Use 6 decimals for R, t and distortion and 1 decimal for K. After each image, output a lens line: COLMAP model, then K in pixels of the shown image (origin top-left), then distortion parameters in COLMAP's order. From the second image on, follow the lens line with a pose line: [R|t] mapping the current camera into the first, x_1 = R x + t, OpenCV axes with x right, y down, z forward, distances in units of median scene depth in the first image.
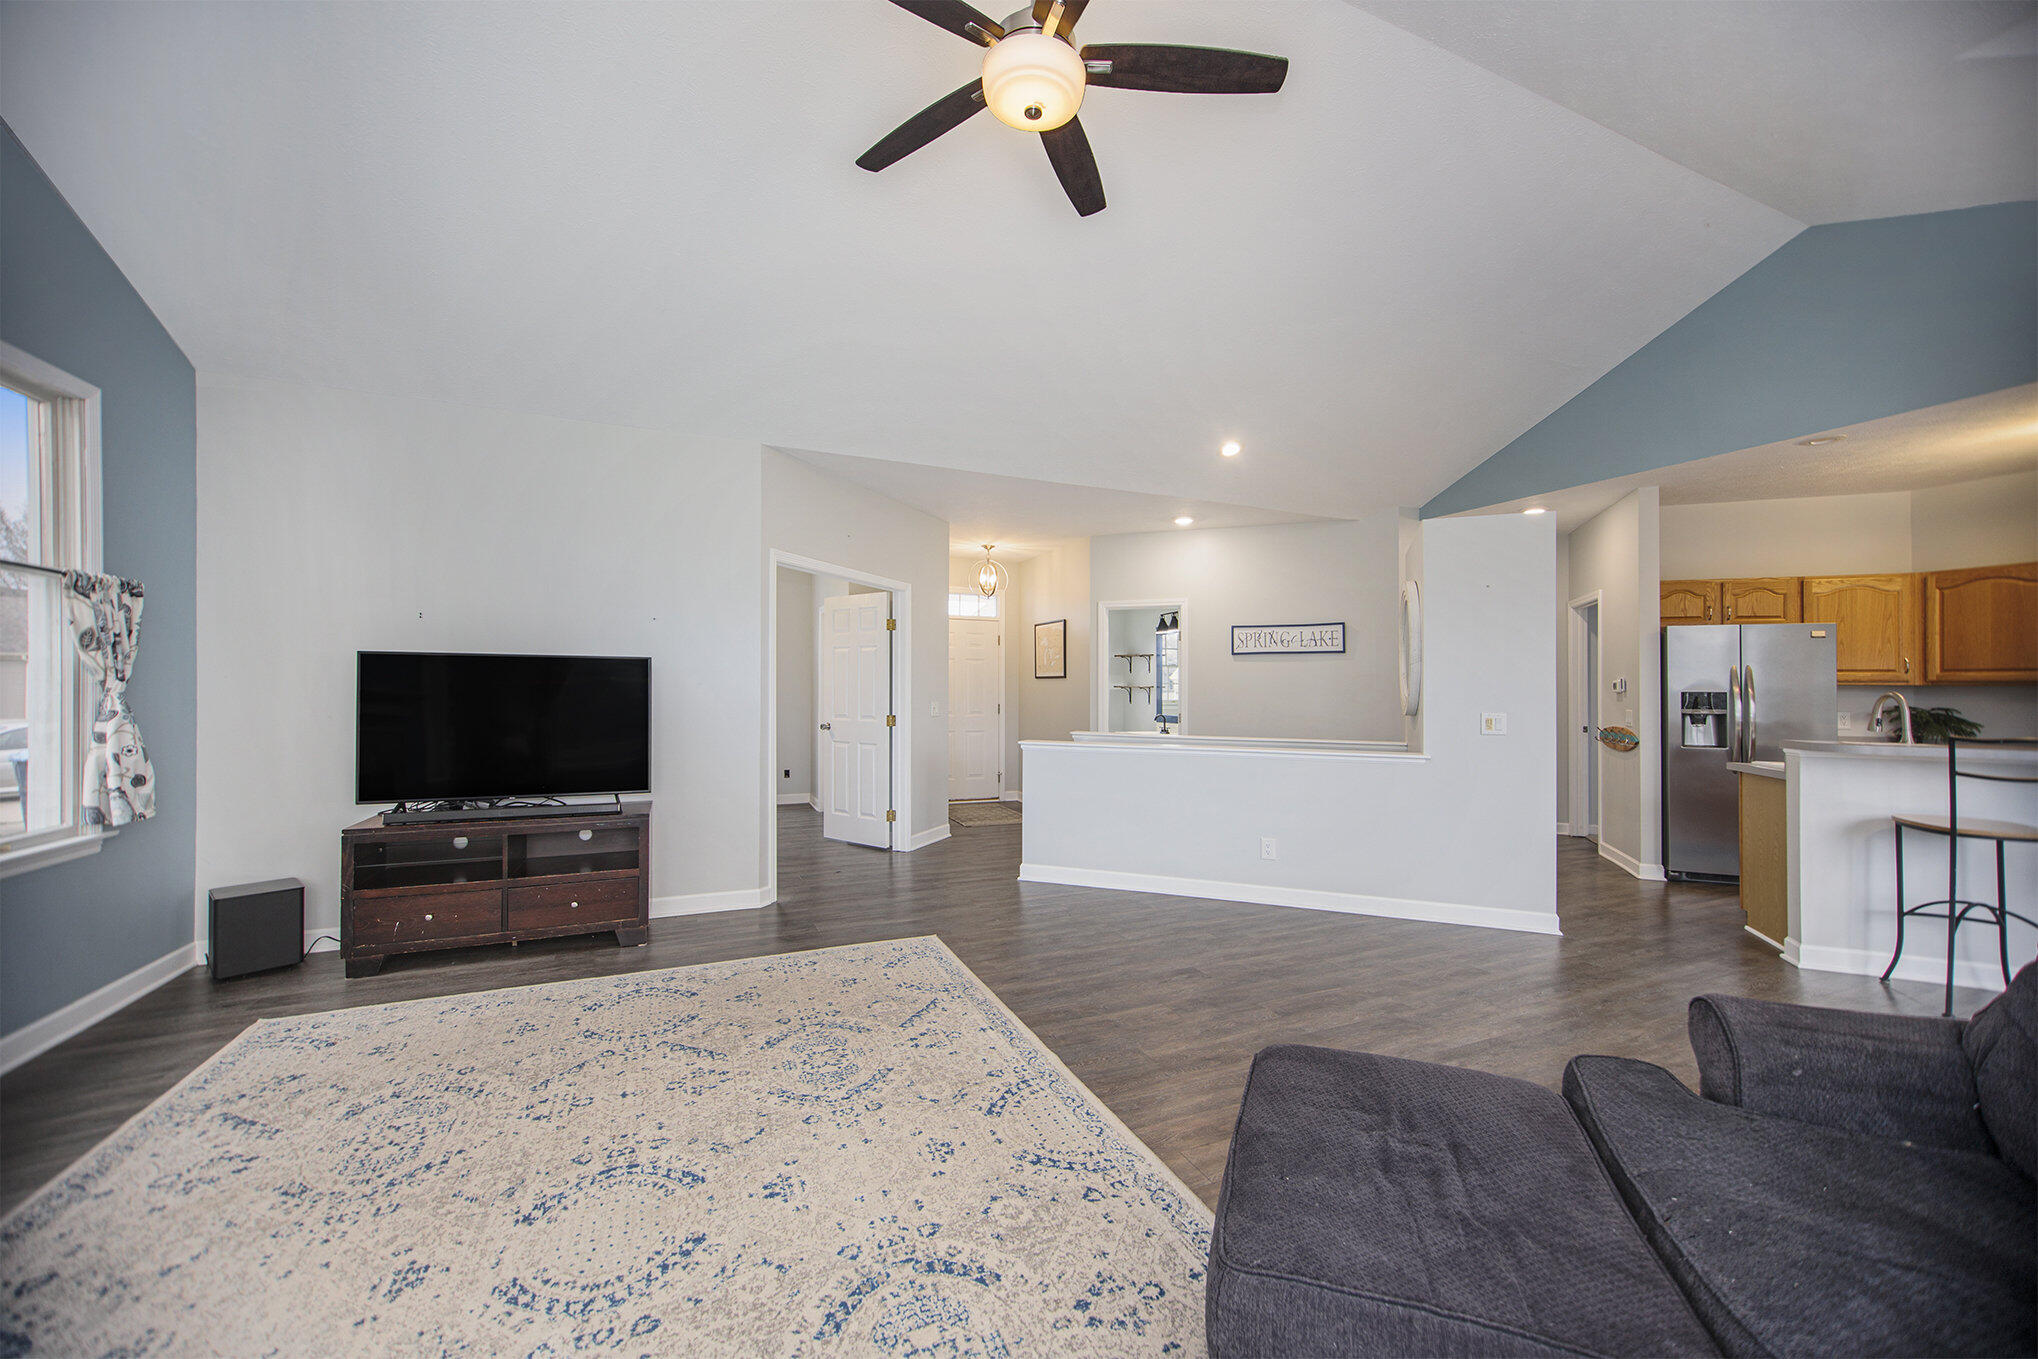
lens RADIAL K [[778.2, 0, 1033.5], [0, 778.2, 686.1], [0, 0, 1]] dist [-0.015936, 0.002100]
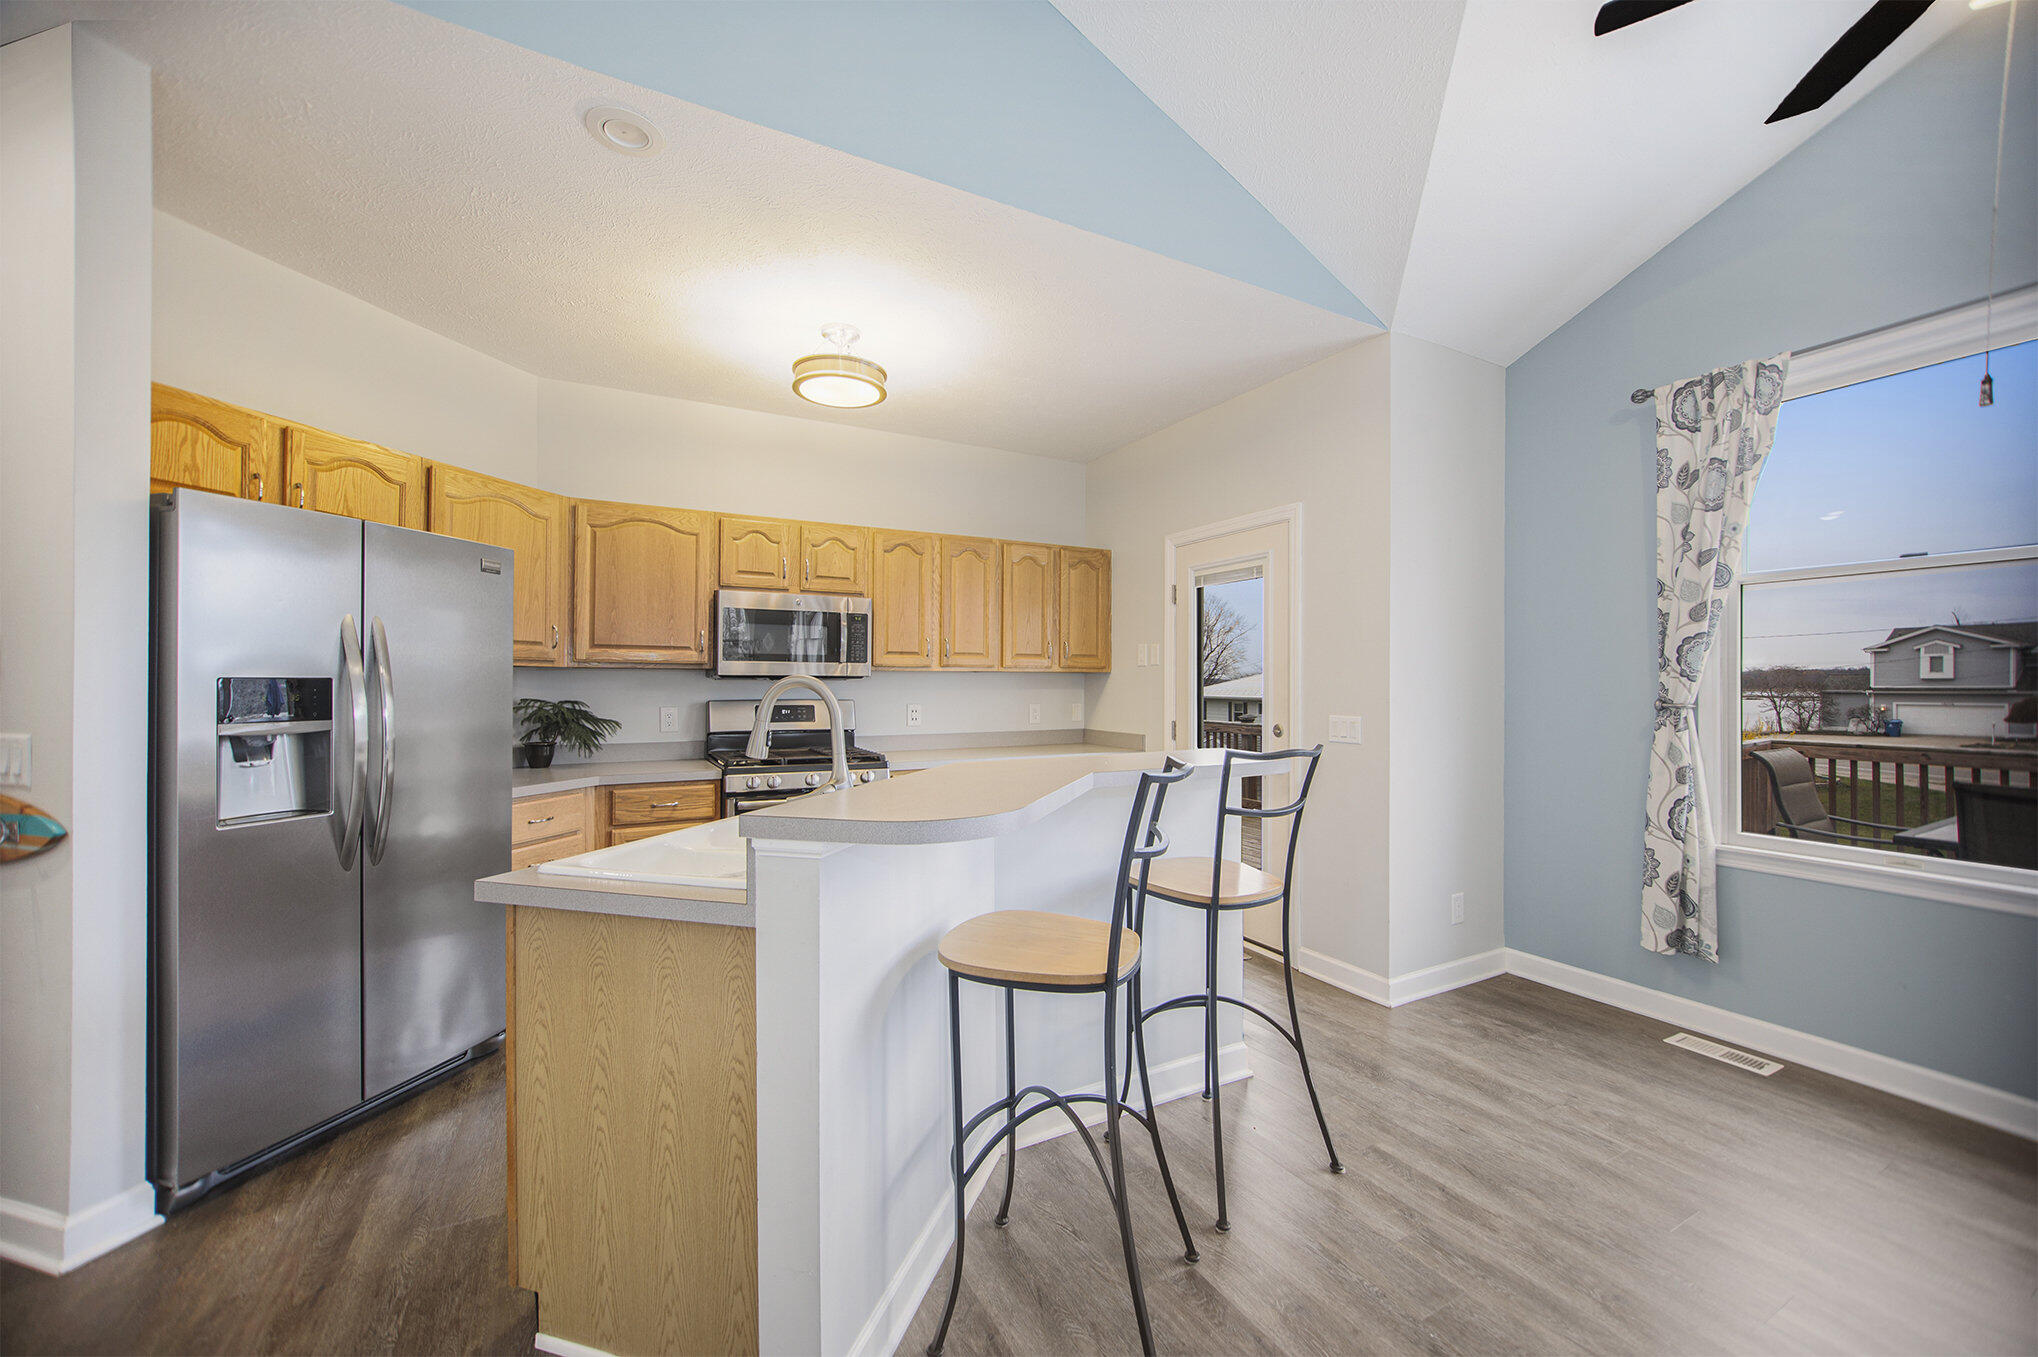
lens RADIAL K [[778.2, 0, 1022.5], [0, 778.2, 672.8], [0, 0, 1]] dist [-0.015936, 0.002100]
pose [[-0.078503, 0.007214, 0.996888, 0.742153], [-0.006701, 0.999947, -0.007764, 0.010416], [-0.996891, -0.007289, -0.078450, 1.063877]]
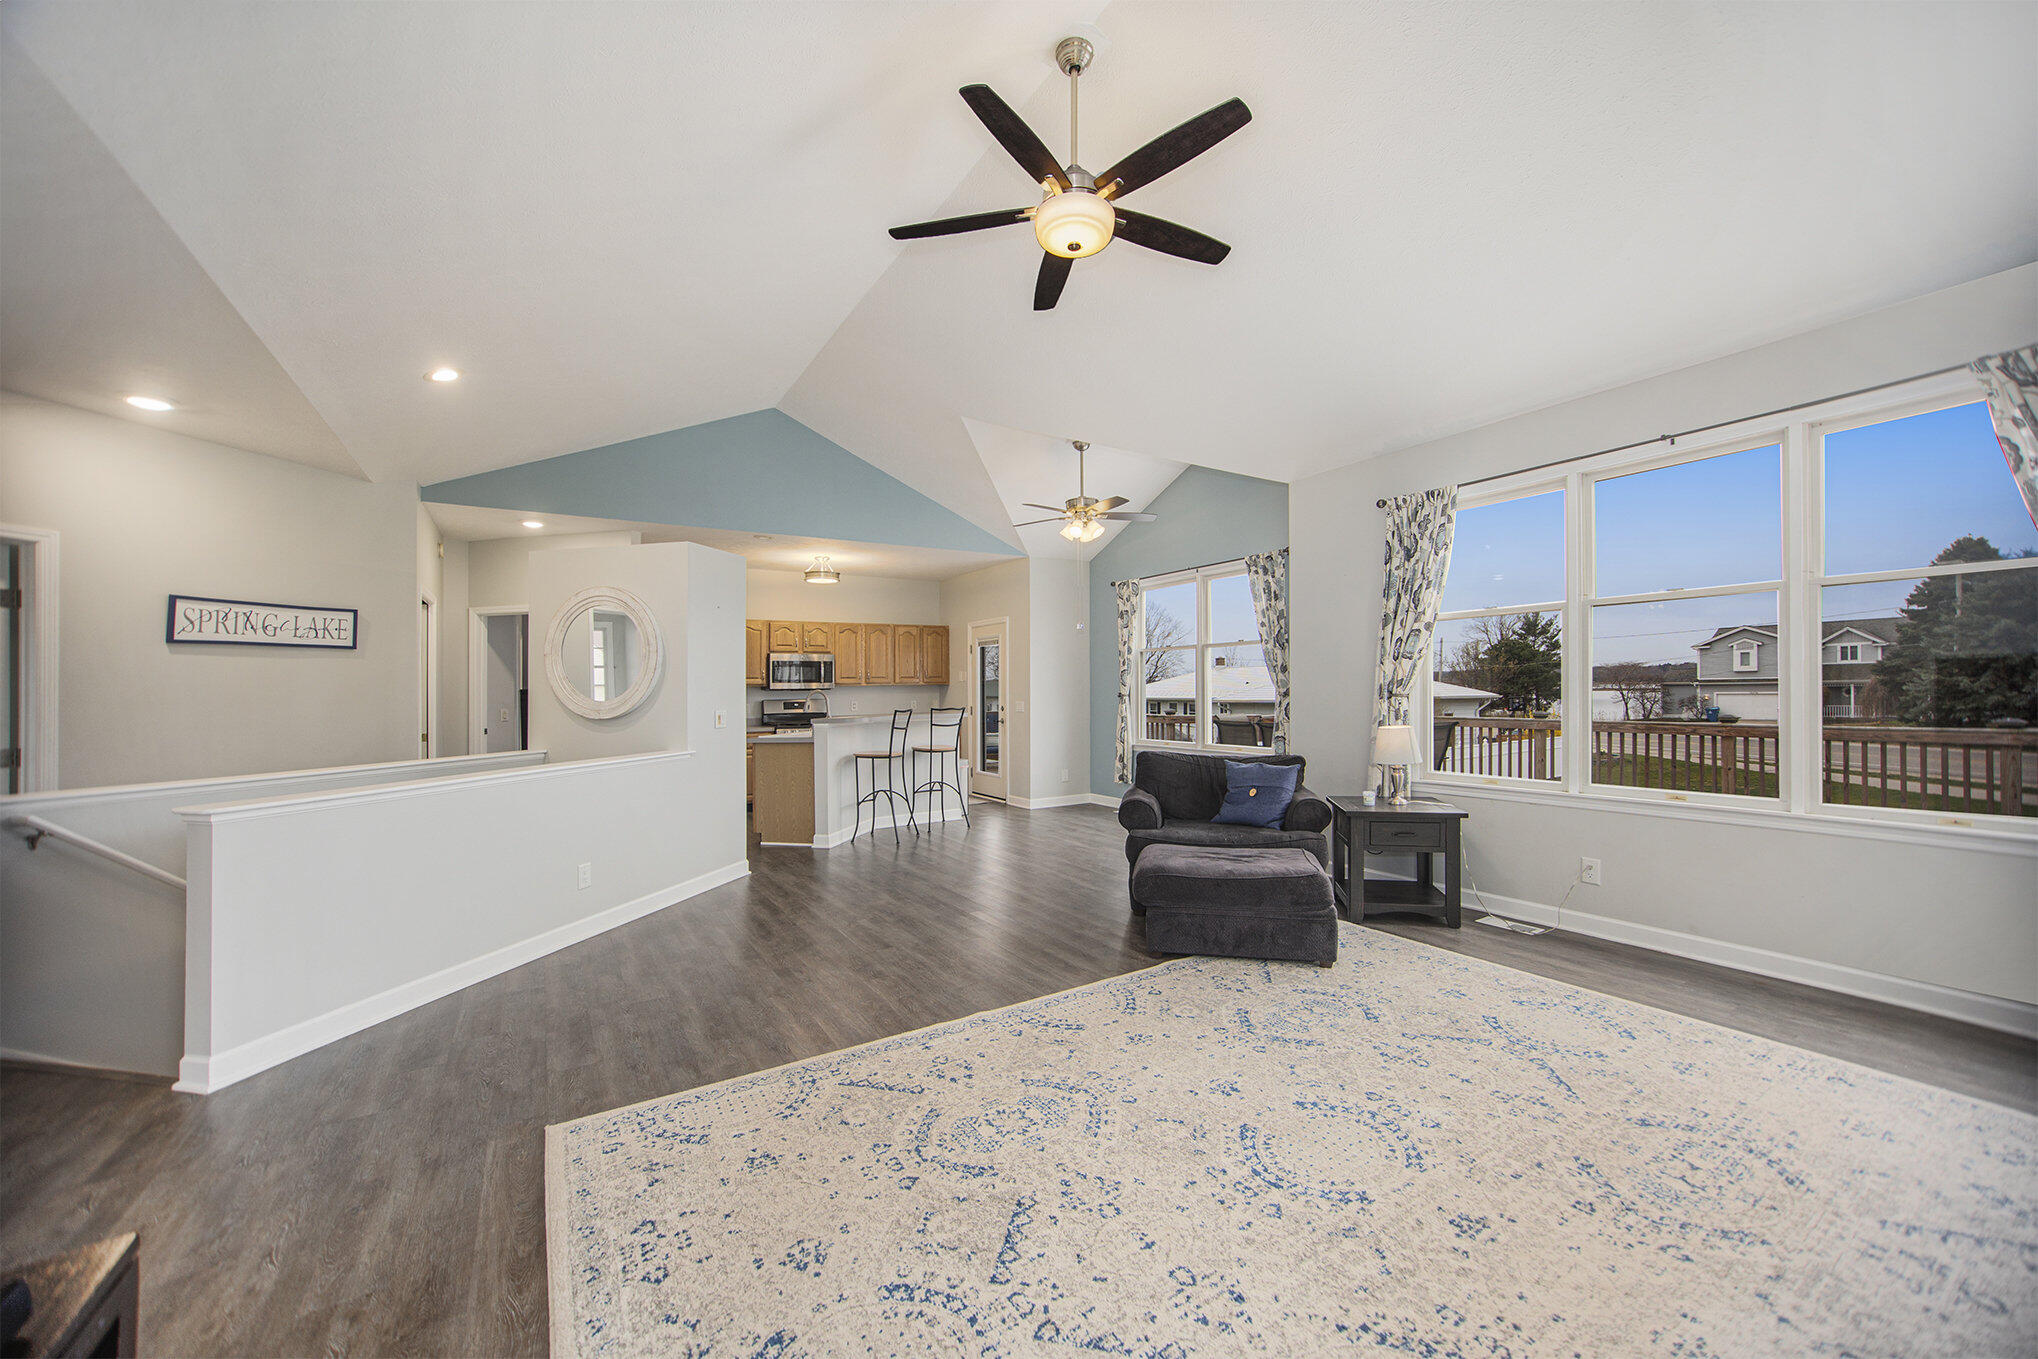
lens RADIAL K [[778.2, 0, 1026.7], [0, 778.2, 618.4], [0, 0, 1]] dist [-0.015936, 0.002100]
pose [[-0.143496, 0.083263, 0.986142, -0.965854], [0.009064, 0.996523, -0.082821, -0.006208], [-0.989609, -0.002946, -0.143752, 0.915356]]
